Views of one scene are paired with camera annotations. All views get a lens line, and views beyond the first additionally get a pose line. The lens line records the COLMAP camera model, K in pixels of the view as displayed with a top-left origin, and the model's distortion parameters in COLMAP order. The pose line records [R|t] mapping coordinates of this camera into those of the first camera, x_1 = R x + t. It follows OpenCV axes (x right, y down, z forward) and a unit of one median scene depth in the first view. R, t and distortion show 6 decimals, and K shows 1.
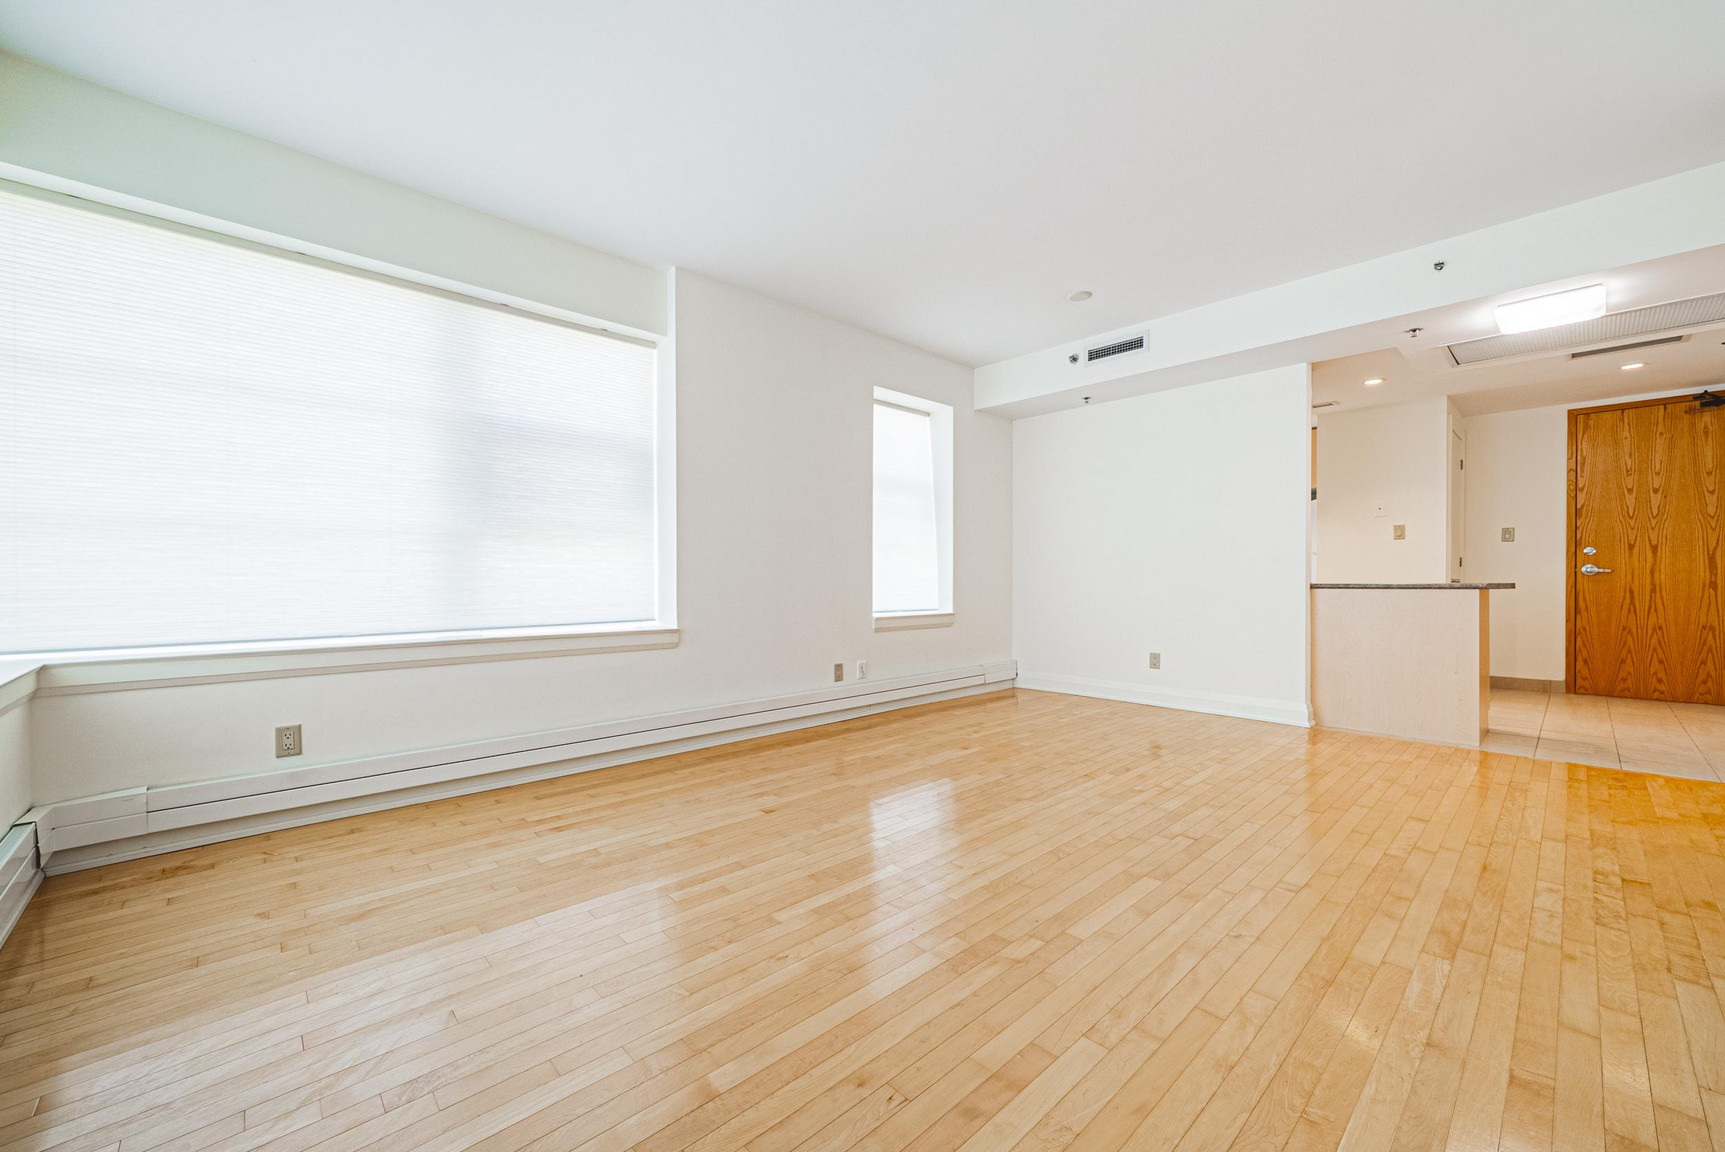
lens RADIAL K [[669.7, 0, 862.5], [0, 669.7, 576.0], [0, 0, 1]] dist [-0.003012, -0.000113]
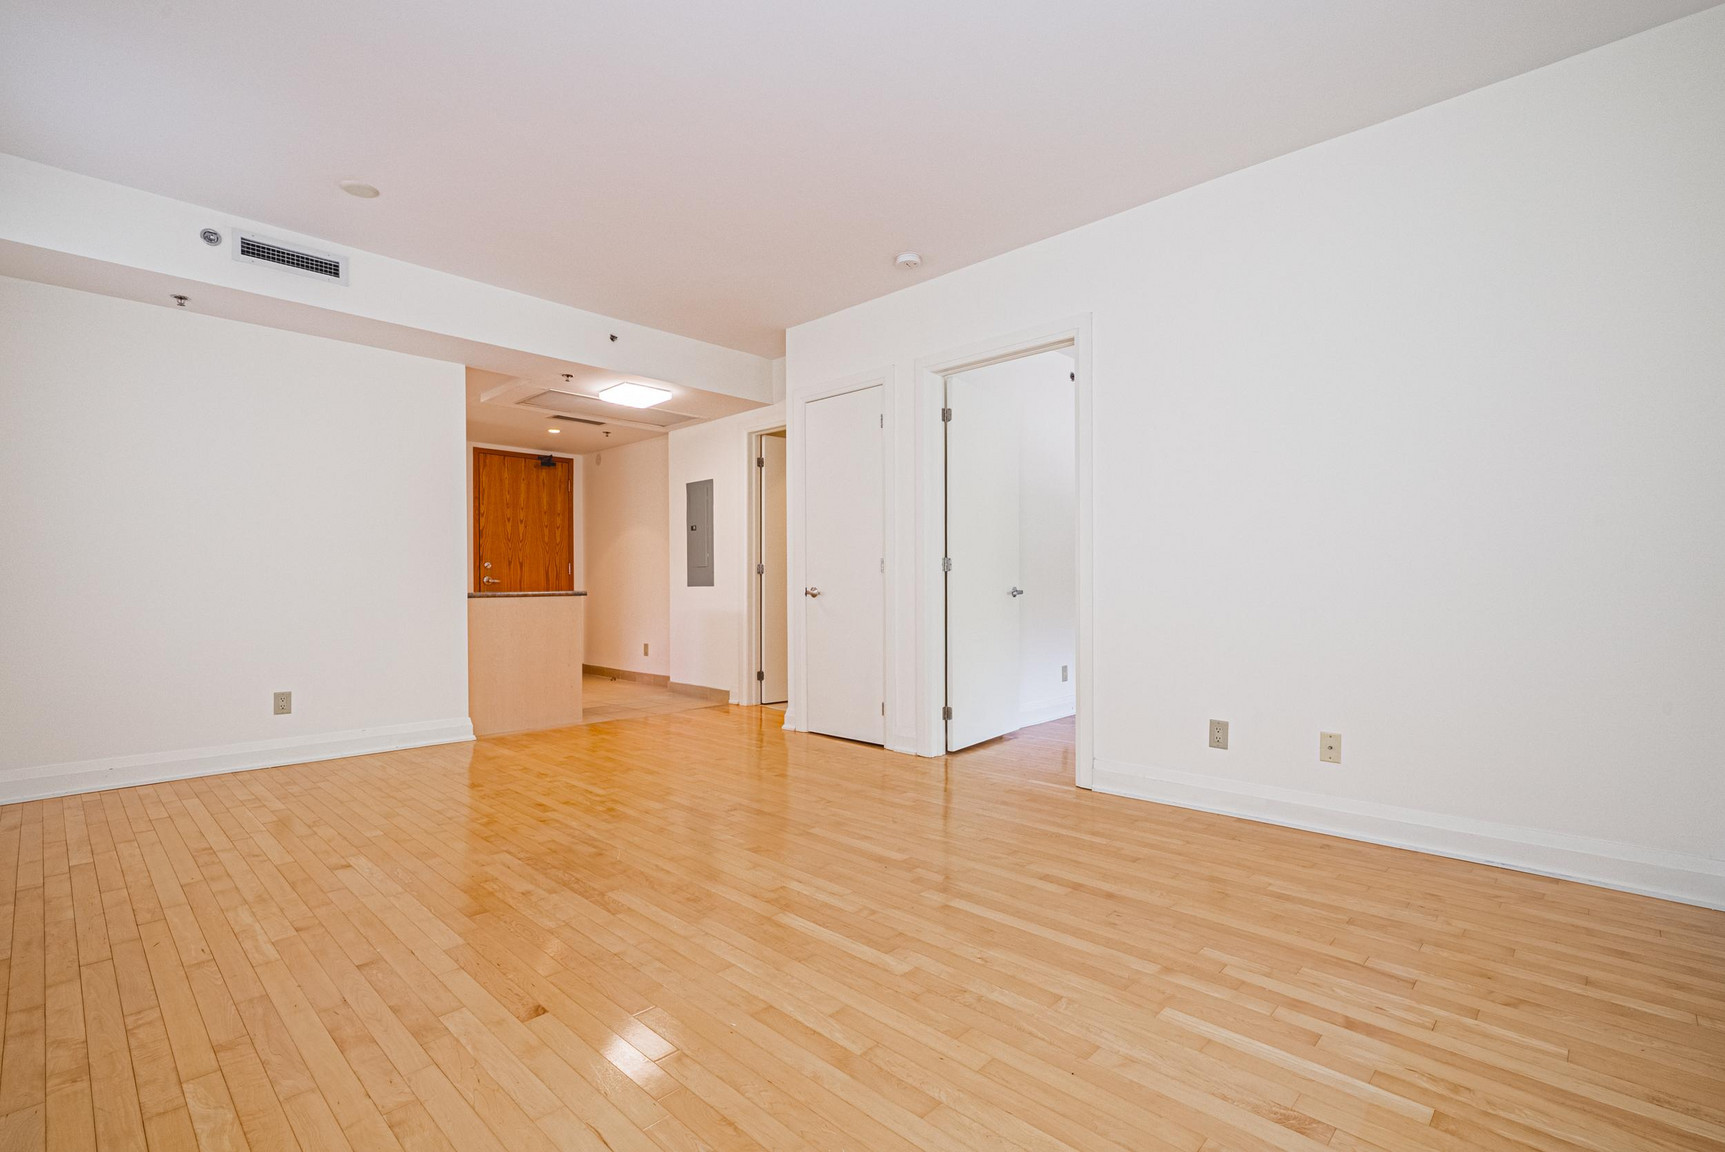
lens RADIAL K [[786.4, 0, 867.0], [0, 786.4, 581.3], [0, 0, 1]] dist [0.000144, 0.000028]
pose [[-0.060637, 0.006138, 0.998141, -0.662084], [0.000876, 0.999981, -0.006096, 0.002903], [-0.998159, 0.000504, -0.060642, 0.635521]]
